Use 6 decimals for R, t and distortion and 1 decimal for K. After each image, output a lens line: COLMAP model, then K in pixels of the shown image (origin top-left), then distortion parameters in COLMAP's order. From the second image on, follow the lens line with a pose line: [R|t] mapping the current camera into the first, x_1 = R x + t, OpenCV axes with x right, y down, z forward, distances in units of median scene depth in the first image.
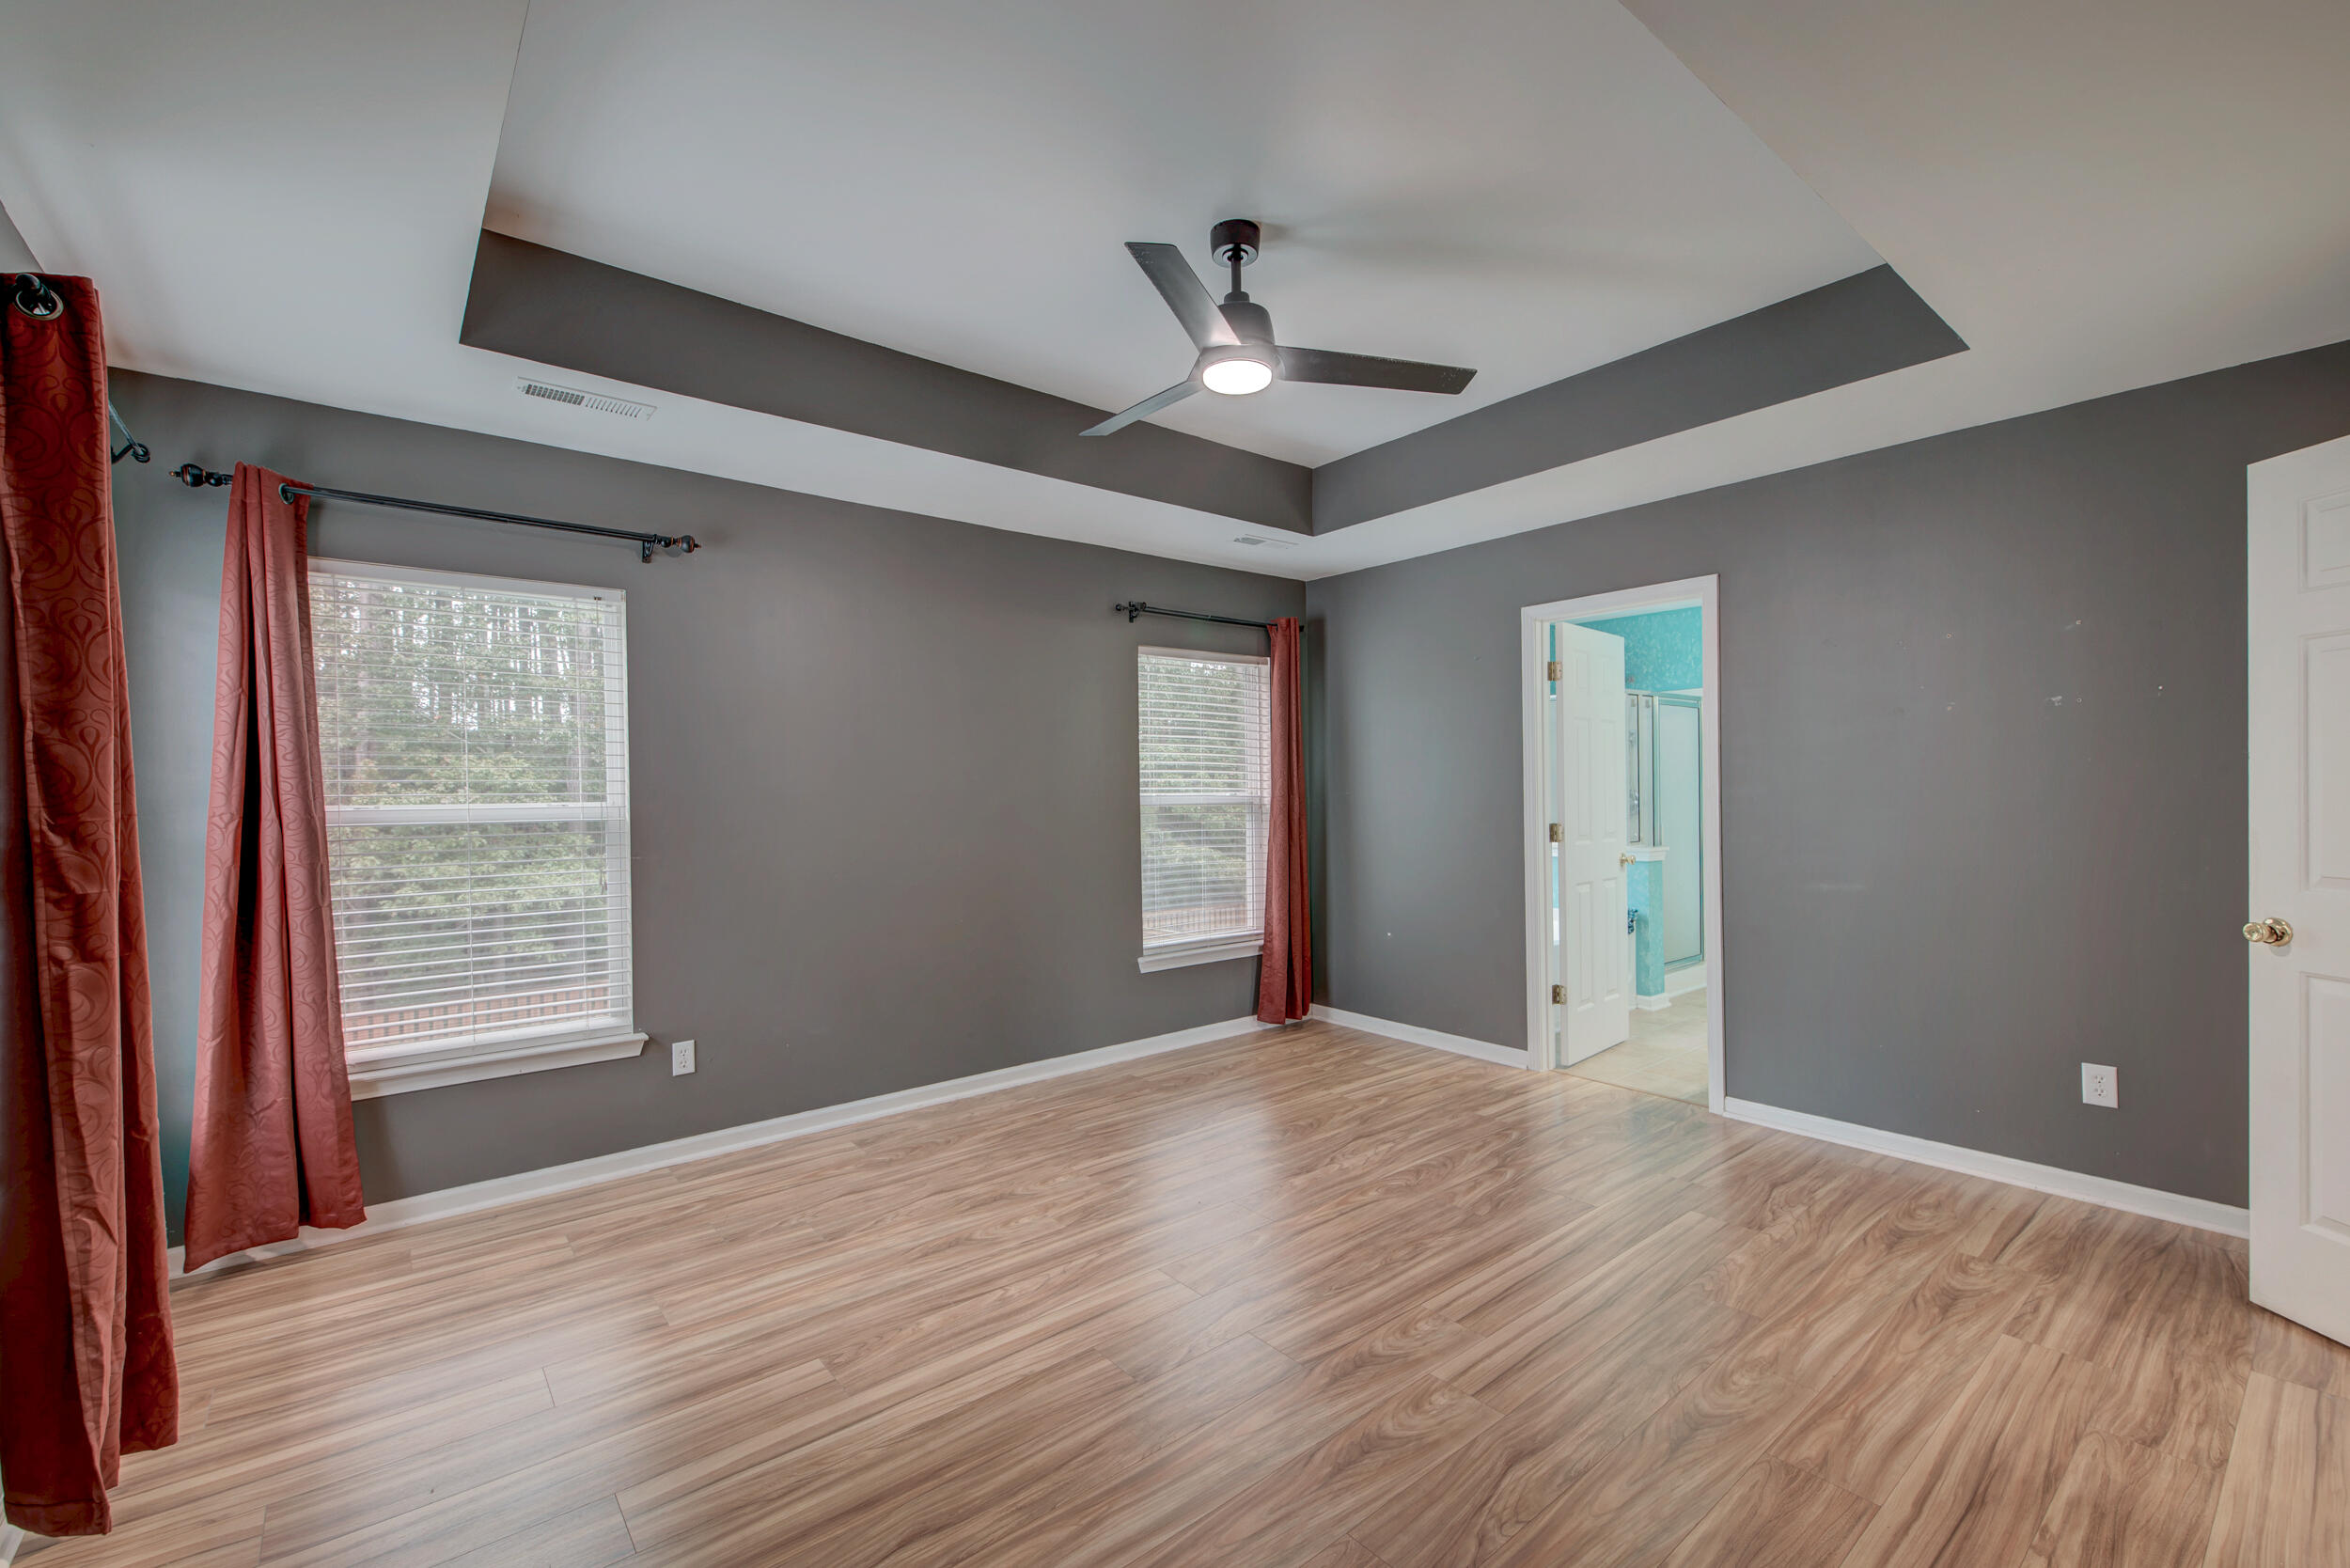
lens RADIAL K [[989.5, 0, 1176.0], [0, 989.5, 758.5], [0, 0, 1]] dist [0.022767, -0.010847]
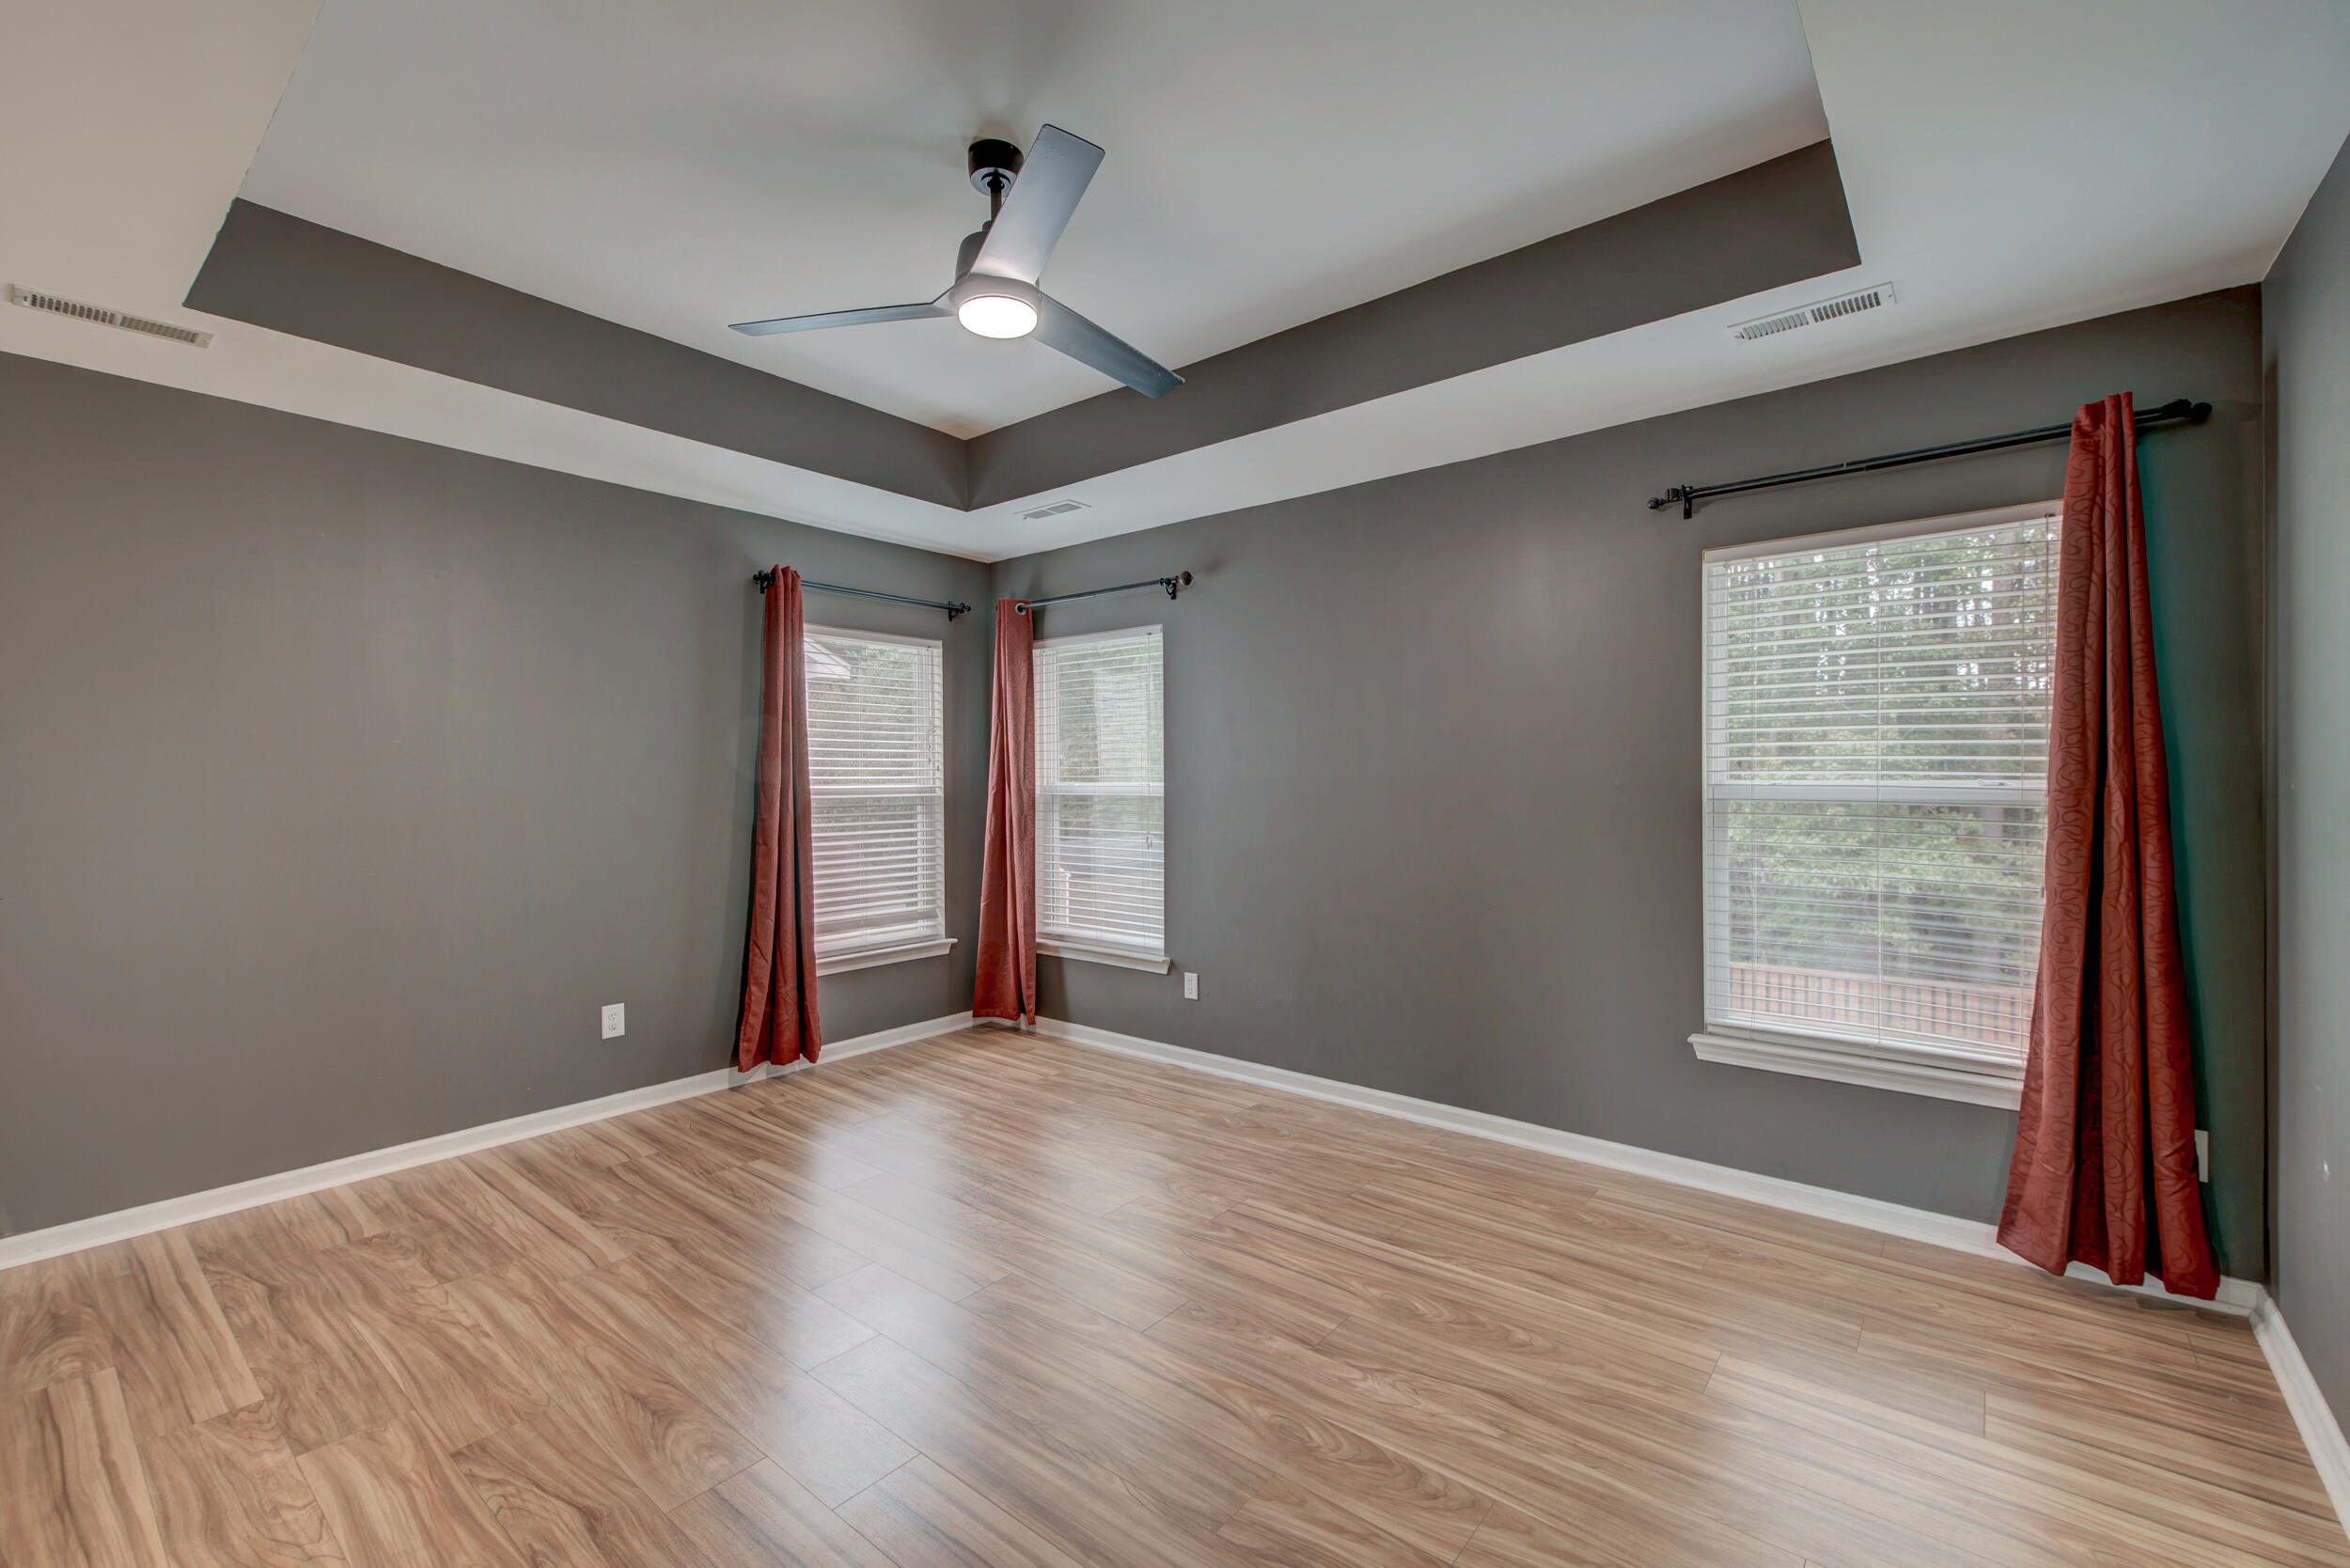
lens RADIAL K [[989.5, 0, 1176.0], [0, 989.5, 758.5], [0, 0, 1]] dist [0.022767, -0.010847]
pose [[0.193515, -0.008024, -0.981065, 0.749511], [0.034080, 0.999418, -0.001452, 0.013652], [0.980505, -0.033153, 0.193676, 0.760474]]
